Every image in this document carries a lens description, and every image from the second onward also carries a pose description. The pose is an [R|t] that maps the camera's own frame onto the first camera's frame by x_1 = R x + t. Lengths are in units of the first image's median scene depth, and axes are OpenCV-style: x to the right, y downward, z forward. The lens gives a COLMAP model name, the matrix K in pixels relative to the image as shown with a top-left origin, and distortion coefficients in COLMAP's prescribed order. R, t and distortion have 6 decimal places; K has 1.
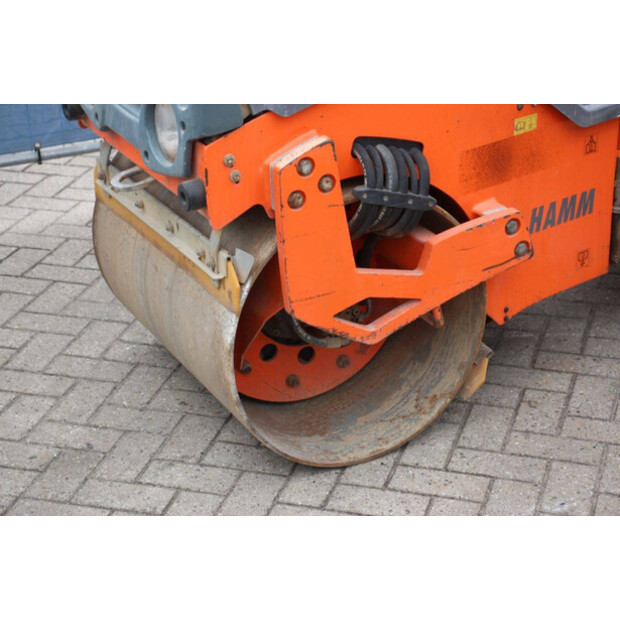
lens RADIAL K [[1480.3, 0, 310.0], [0, 1480.3, 310.0], [0, 0, 1]] dist [0.403836, 0.676732]
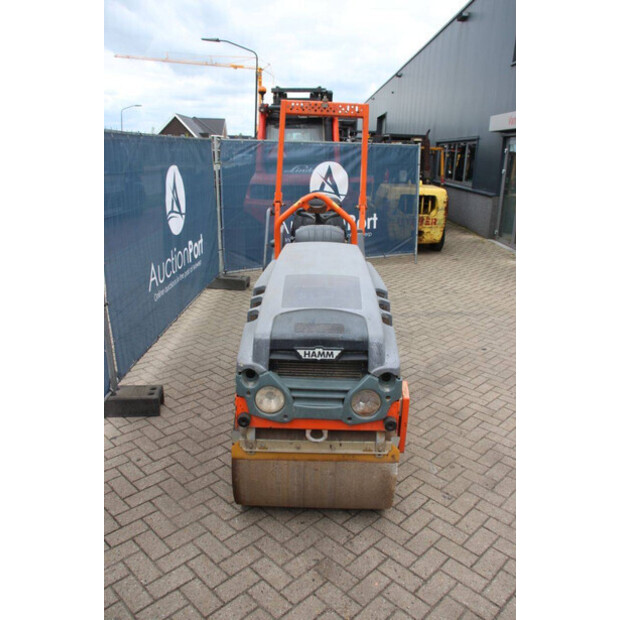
lens RADIAL K [[509.6, 0, 310.0], [0, 509.6, 310.0], [0, 0, 1]] dist [-0.171278, 0.147698]
pose [[0.476462, -0.227154, 0.849344, -0.746940], [0.334698, 0.940171, 0.063687, -0.327608], [-0.812995, 0.253929, 0.523984, 0.617015]]
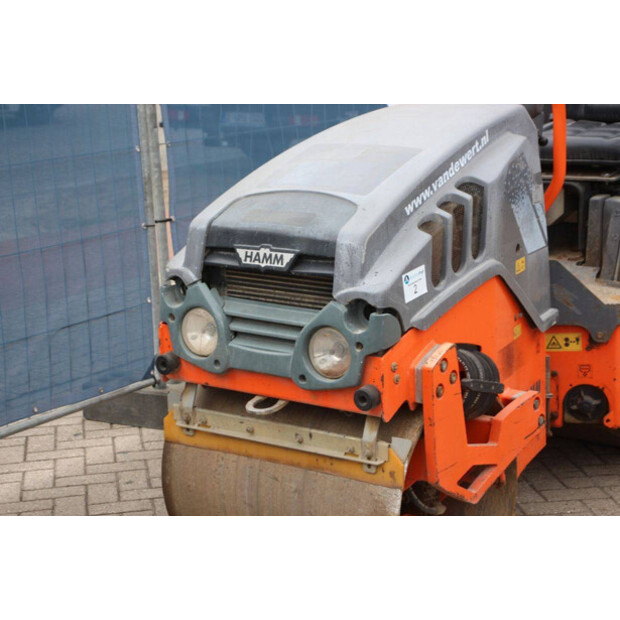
lens RADIAL K [[1480.3, 0, 310.0], [0, 1480.3, 310.0], [0, 0, 1]] dist [0.403836, 0.676732]
pose [[0.900103, -0.098597, 0.424373, -0.639749], [0.189054, 0.965964, -0.176558, 0.064981], [-0.392521, 0.239150, 0.888107, -0.140478]]
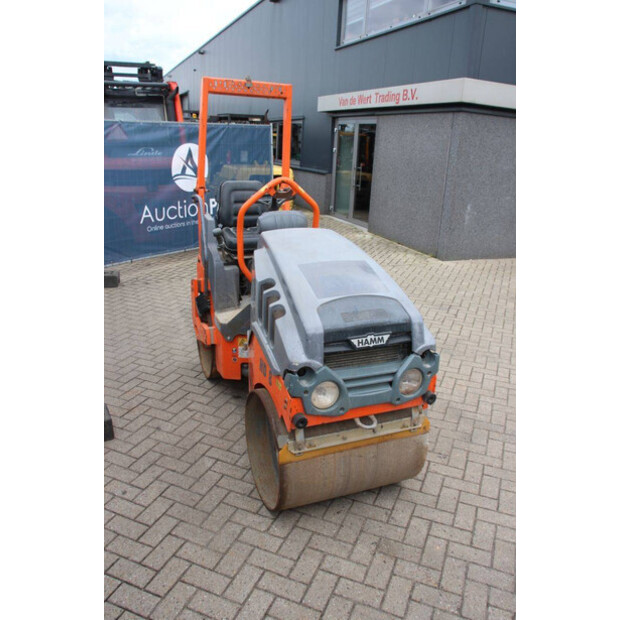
lens RADIAL K [[509.6, 0, 310.0], [0, 509.6, 310.0], [0, 0, 1]] dist [-0.171278, 0.147698]
pose [[0.099064, -0.293317, 0.950869, -0.824369], [0.377485, 0.895220, 0.236824, -0.465299], [-0.920702, 0.335478, 0.199407, 0.932077]]
